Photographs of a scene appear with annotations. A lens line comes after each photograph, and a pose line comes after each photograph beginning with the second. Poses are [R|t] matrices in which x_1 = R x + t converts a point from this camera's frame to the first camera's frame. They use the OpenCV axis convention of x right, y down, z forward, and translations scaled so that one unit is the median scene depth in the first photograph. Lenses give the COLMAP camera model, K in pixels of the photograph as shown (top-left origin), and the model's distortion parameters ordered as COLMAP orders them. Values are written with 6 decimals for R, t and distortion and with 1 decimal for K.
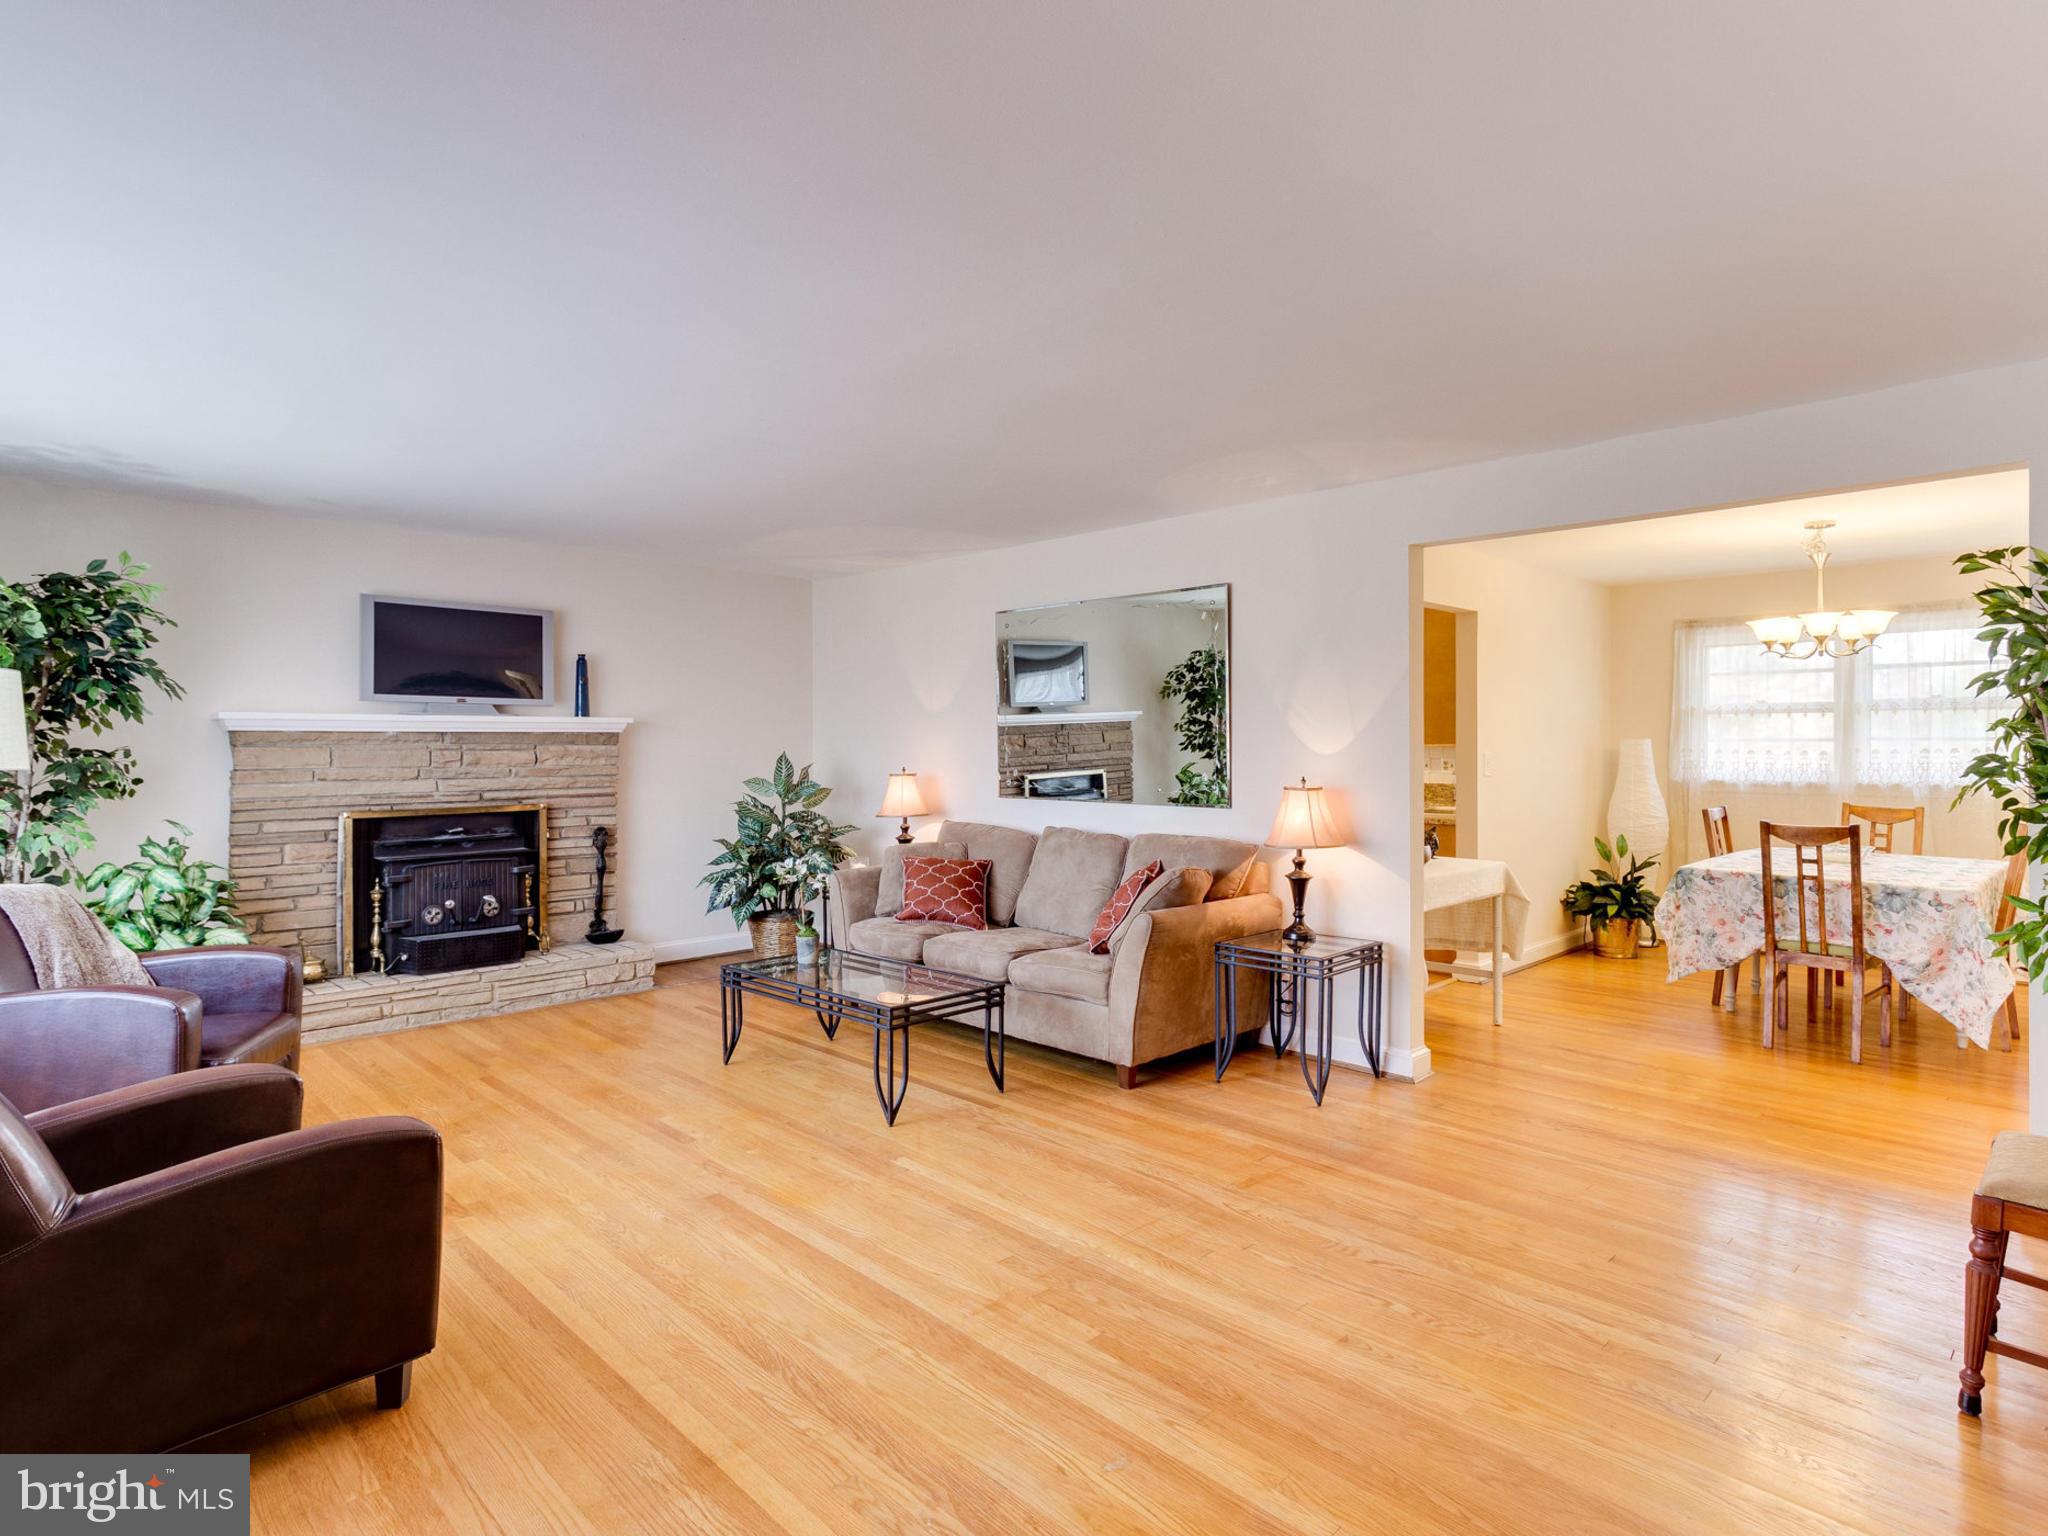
lens RADIAL K [[1106.8, 0, 1016.3], [0, 1106.8, 747.3], [0, 0, 1]] dist [0.002826, -0.000255]
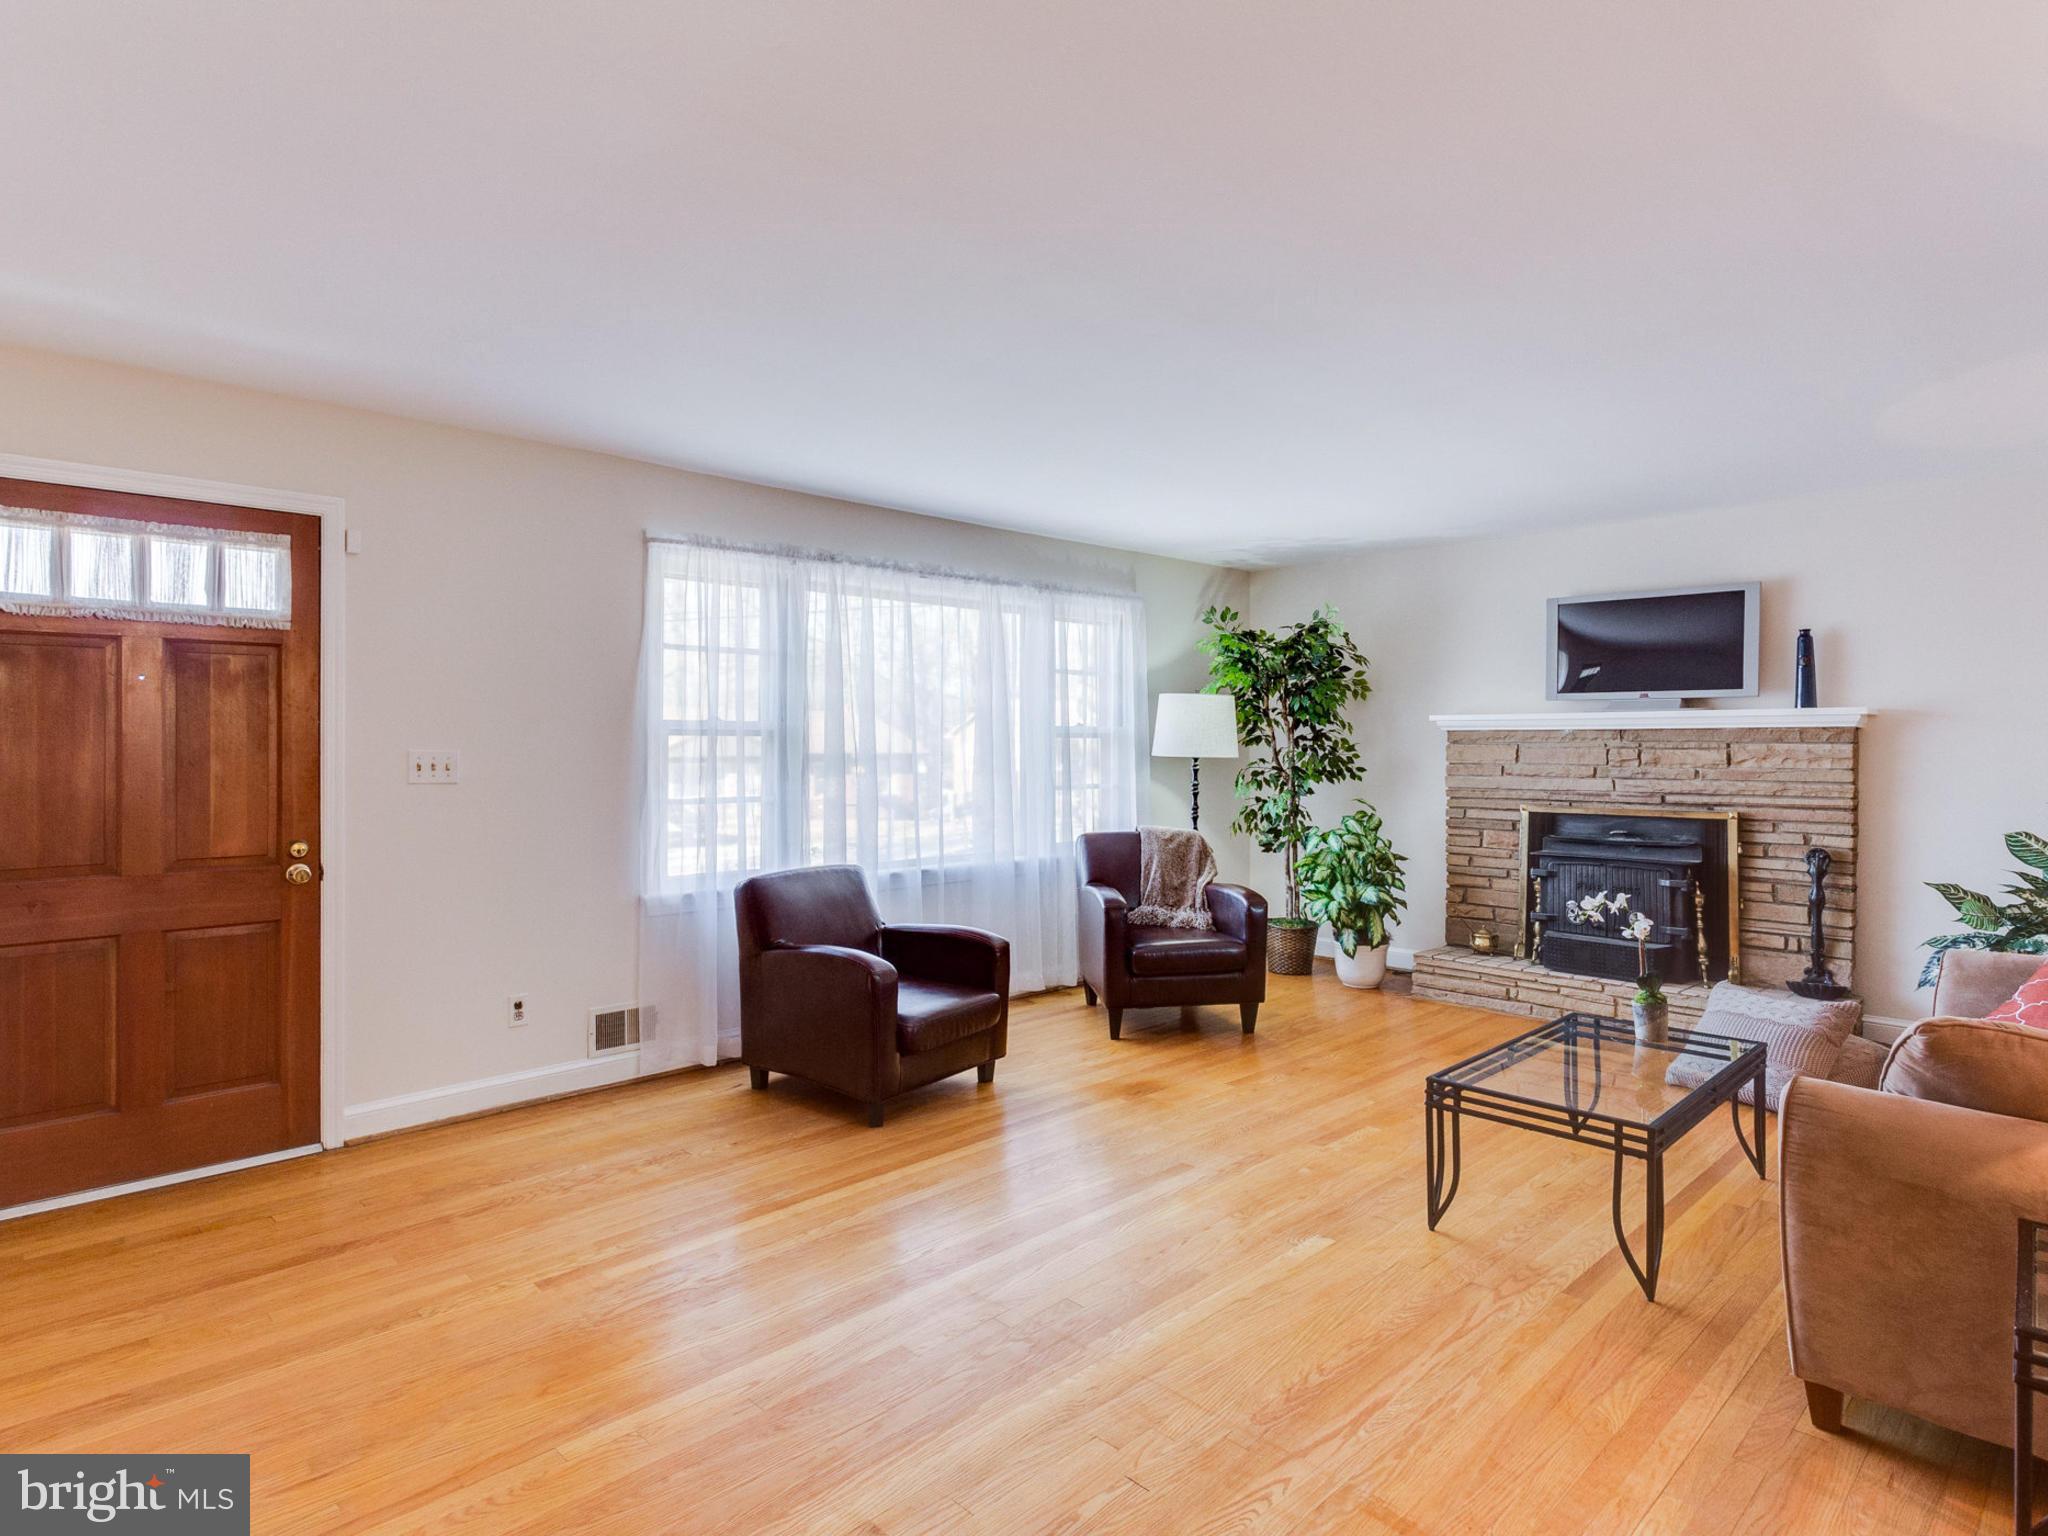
lens RADIAL K [[1134.4, 0, 1016.3], [0, 1134.4, 743.5], [0, 0, 1]] dist [0.002923, -0.000197]
pose [[-0.002542, 0.002988, -0.999992, 0.500057], [-0.005065, 0.999983, 0.003001, -0.001992], [0.999984, 0.005073, -0.002527, 0.512095]]
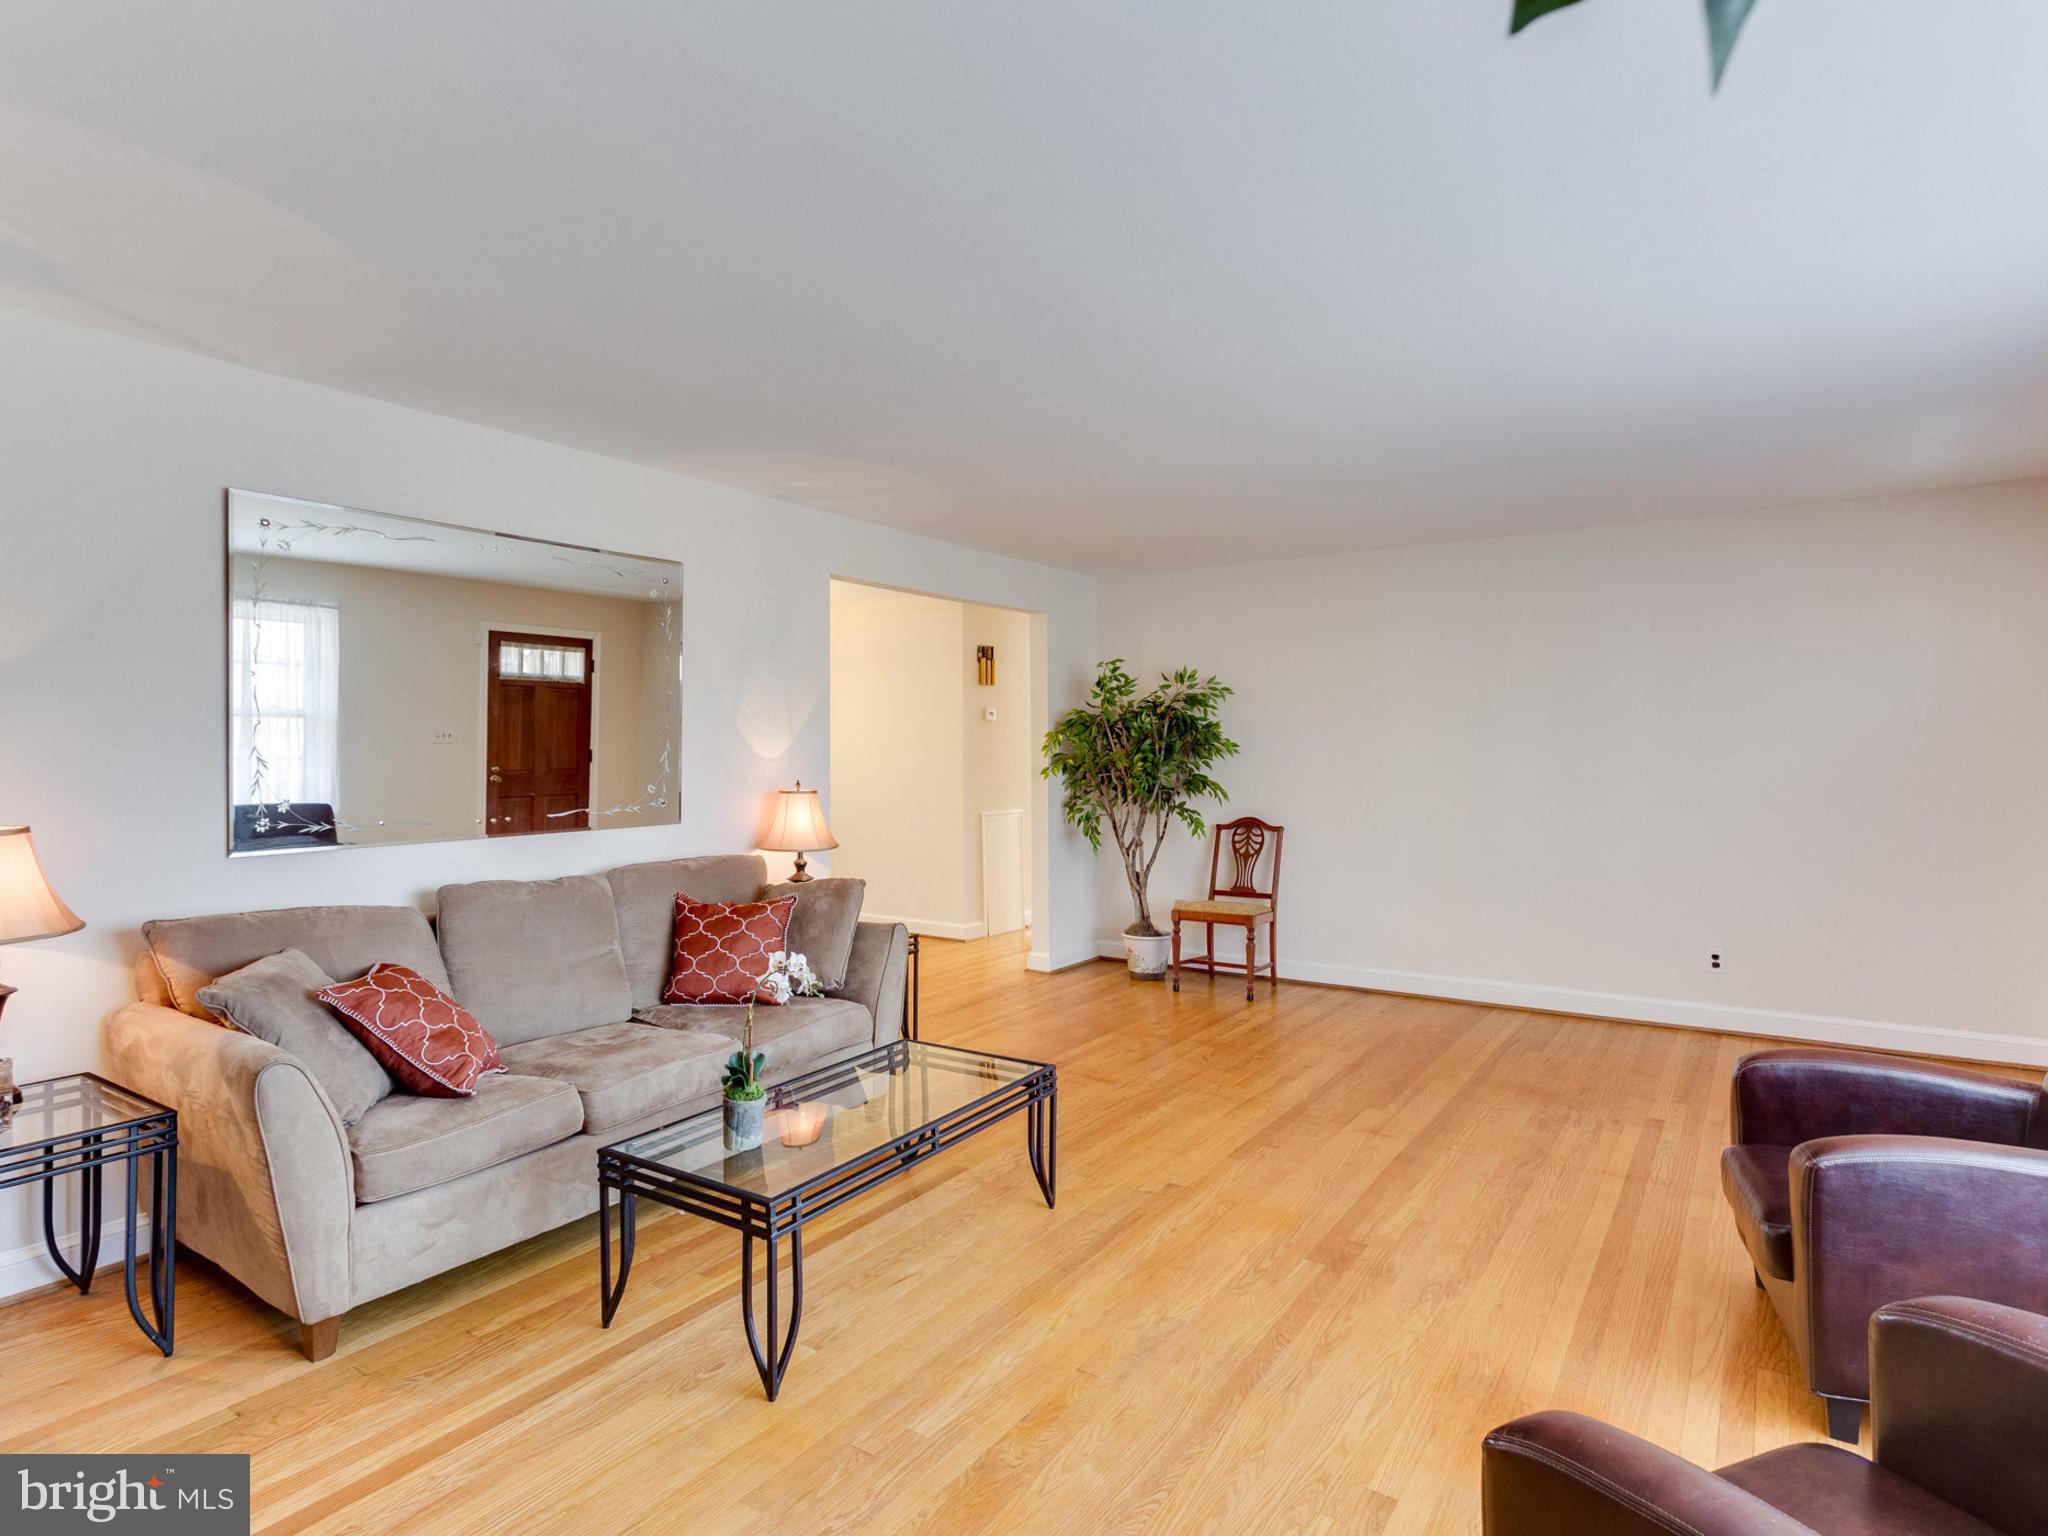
lens RADIAL K [[1106.8, 0, 1016.3], [0, 1106.8, 747.3], [0, 0, 1]] dist [0.002826, -0.000255]
pose [[-0.209446, 0.015742, 0.977693, -0.663610], [0.007903, 0.999865, -0.014406, 0.010681], [-0.977788, 0.004709, -0.209542, 0.869171]]
